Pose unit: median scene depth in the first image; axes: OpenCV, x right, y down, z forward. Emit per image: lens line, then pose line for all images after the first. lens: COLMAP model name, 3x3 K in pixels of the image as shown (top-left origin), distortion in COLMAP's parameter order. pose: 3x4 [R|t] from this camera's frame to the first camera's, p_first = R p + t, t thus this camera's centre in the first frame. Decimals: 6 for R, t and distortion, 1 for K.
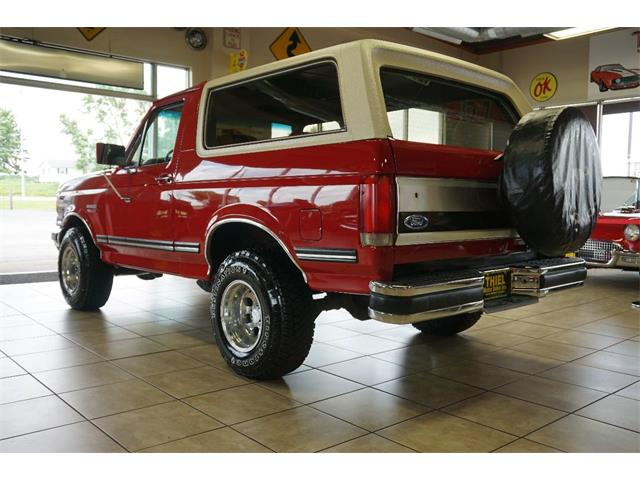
lens RADIAL K [[579.1, 0, 308.9], [0, 579.1, 239.3], [0, 0, 1]] dist [0.010588, 0.007922]
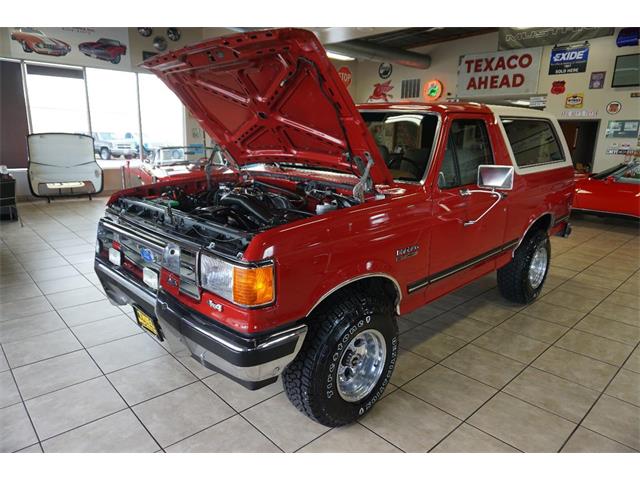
lens RADIAL K [[424.8, 0, 321.3], [0, 424.8, 239.0], [0, 0, 1]] dist [-0.045208, 0.037245]
pose [[-0.035131, -0.252197, 0.967038, -0.365112], [0.049835, 0.965989, 0.253734, -0.085316], [-0.998139, 0.057107, -0.021368, 0.477007]]
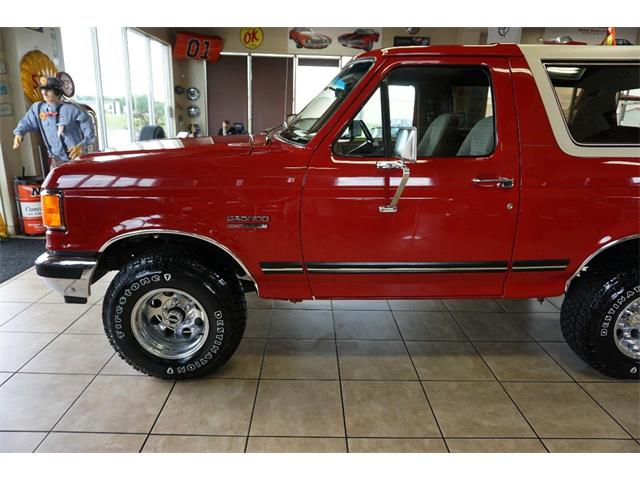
lens RADIAL K [[430.3, 0, 317.7], [0, 430.3, 241.1], [0, 0, 1]] dist [-0.039646, 0.032484]
pose [[0.643496, -0.207892, 0.736677, -0.281004], [0.037115, 0.969754, 0.241246, -0.058265], [-0.764549, -0.127899, 0.631749, 0.284393]]
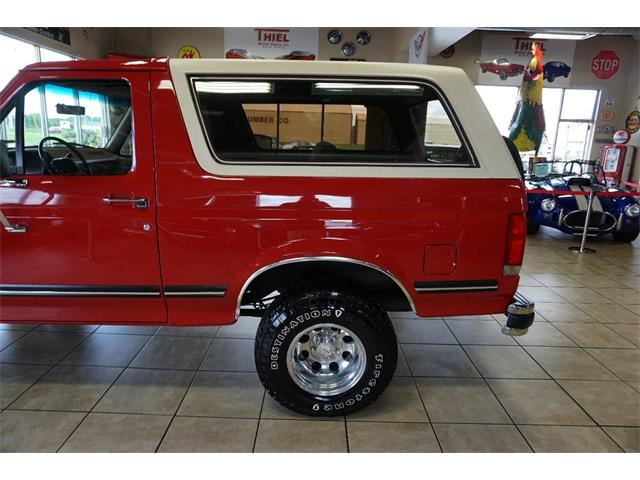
lens RADIAL K [[425.4, 0, 317.7], [0, 425.4, 237.8], [0, 0, 1]] dist [-0.045292, 0.035428]
pose [[0.655184, -0.165976, 0.737011, -0.165033], [0.030185, 0.980540, 0.193986, -0.052029], [-0.754866, -0.104849, 0.647445, 0.171381]]
